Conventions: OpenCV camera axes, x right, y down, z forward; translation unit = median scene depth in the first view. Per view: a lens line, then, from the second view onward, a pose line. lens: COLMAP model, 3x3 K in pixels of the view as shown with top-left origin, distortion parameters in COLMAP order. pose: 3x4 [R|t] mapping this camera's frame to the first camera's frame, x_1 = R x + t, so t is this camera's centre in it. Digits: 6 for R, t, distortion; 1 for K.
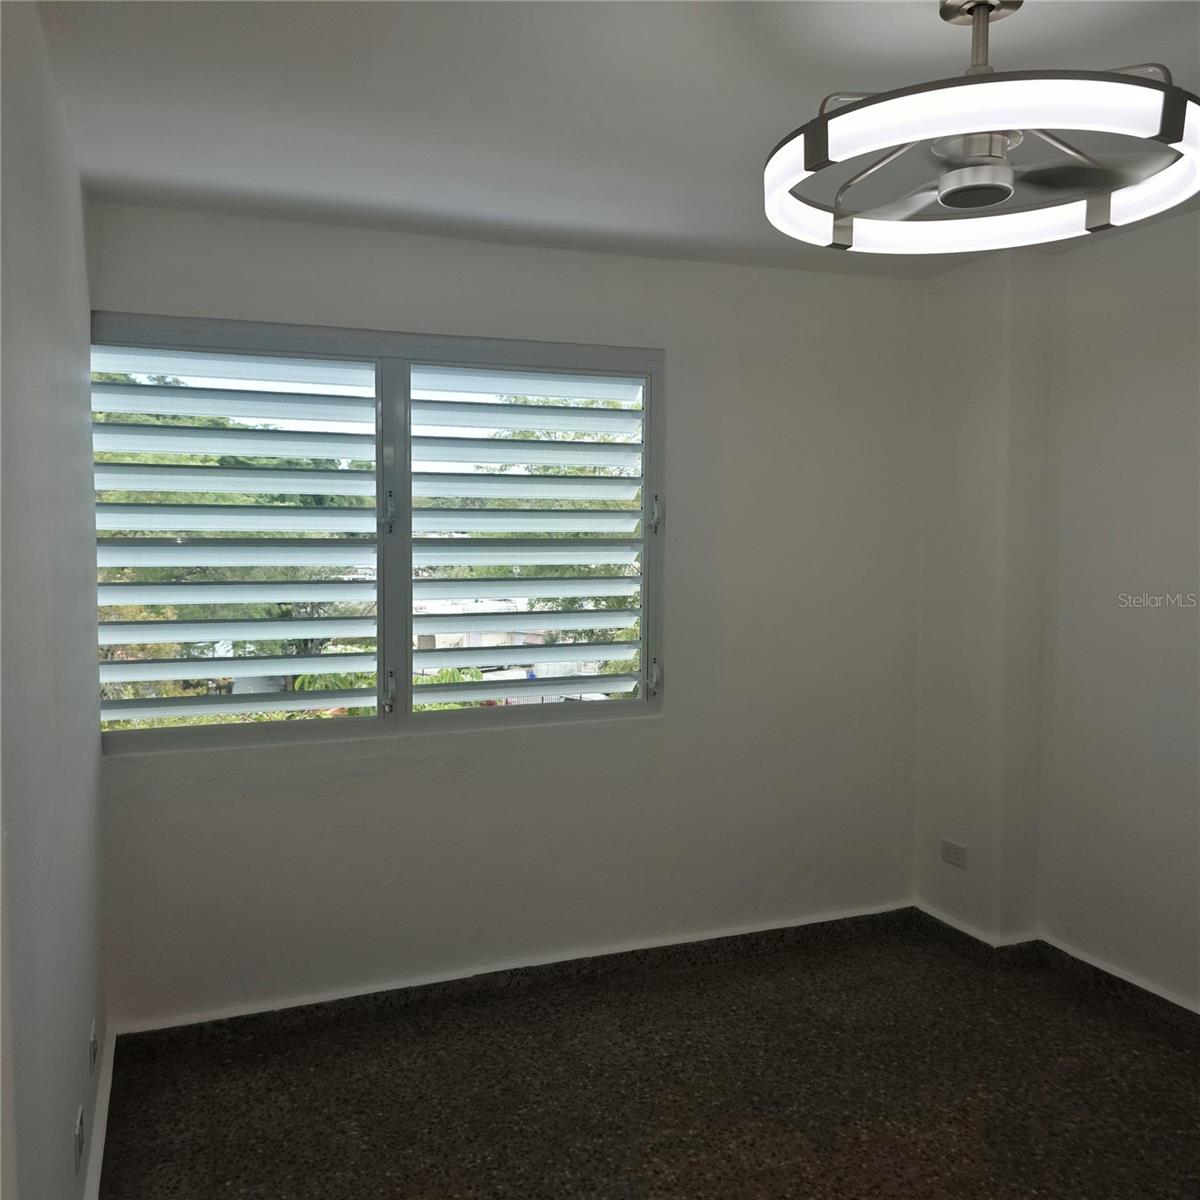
lens RADIAL K [[1068.2, 0, 599.9], [0, 1068.2, 603.4], [0, 0, 1]] dist [0.002232, -0.003061]
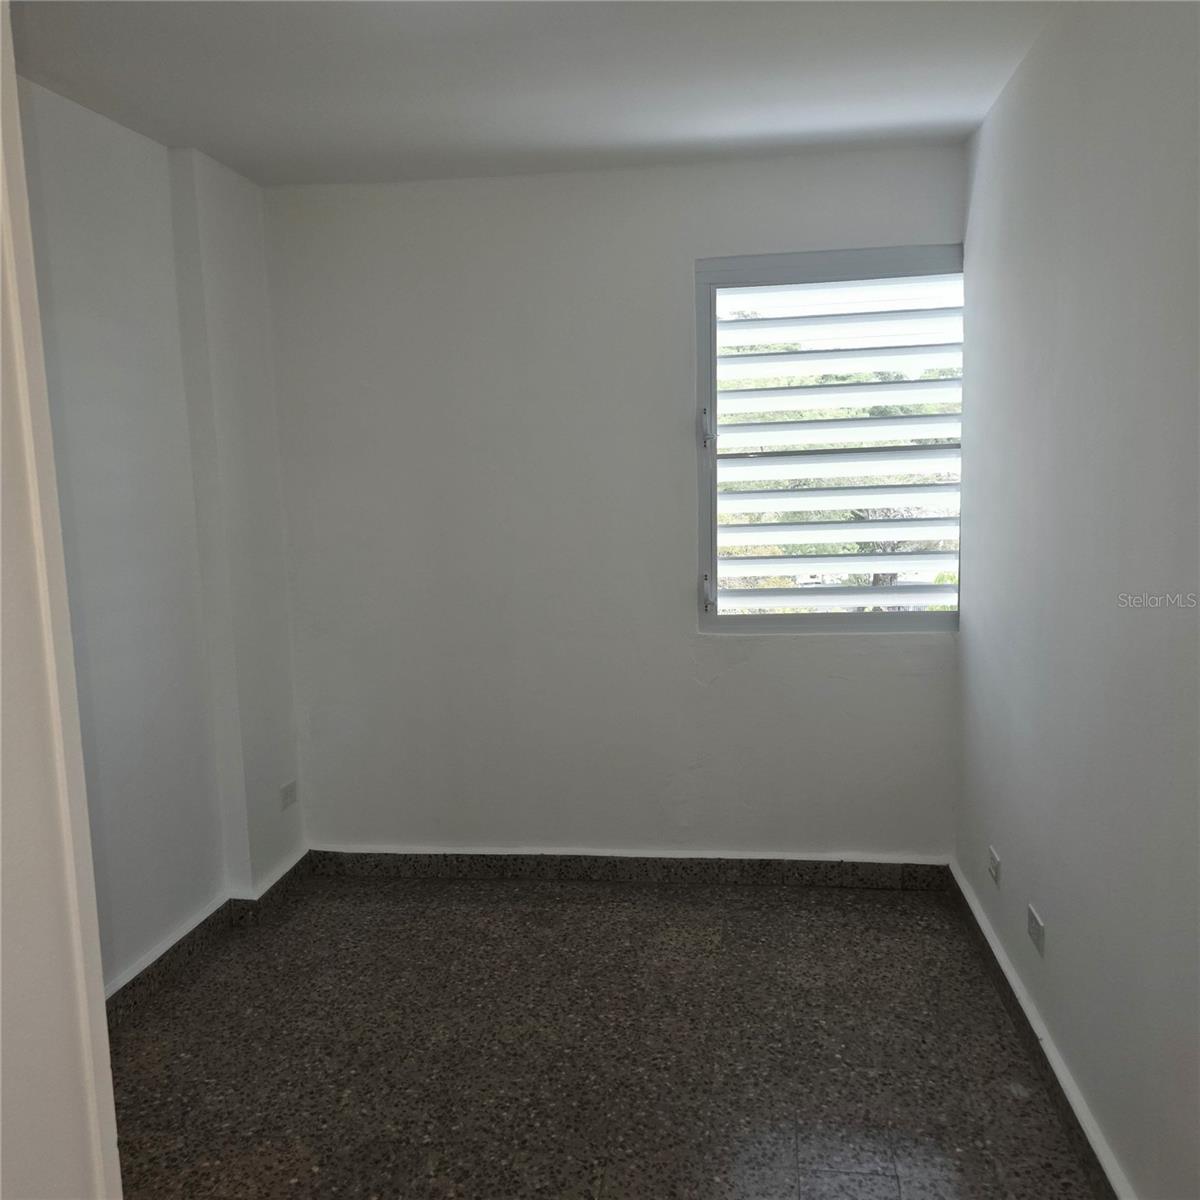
lens RADIAL K [[967.1, 0, 599.7], [0, 967.1, 596.3], [0, 0, 1]] dist [0.004399, 0.000223]
pose [[0.838530, 0.032746, -0.543871, 0.198205], [0.018035, 0.995977, 0.087773, -0.005454], [0.544558, -0.083409, 0.834566, 0.079532]]
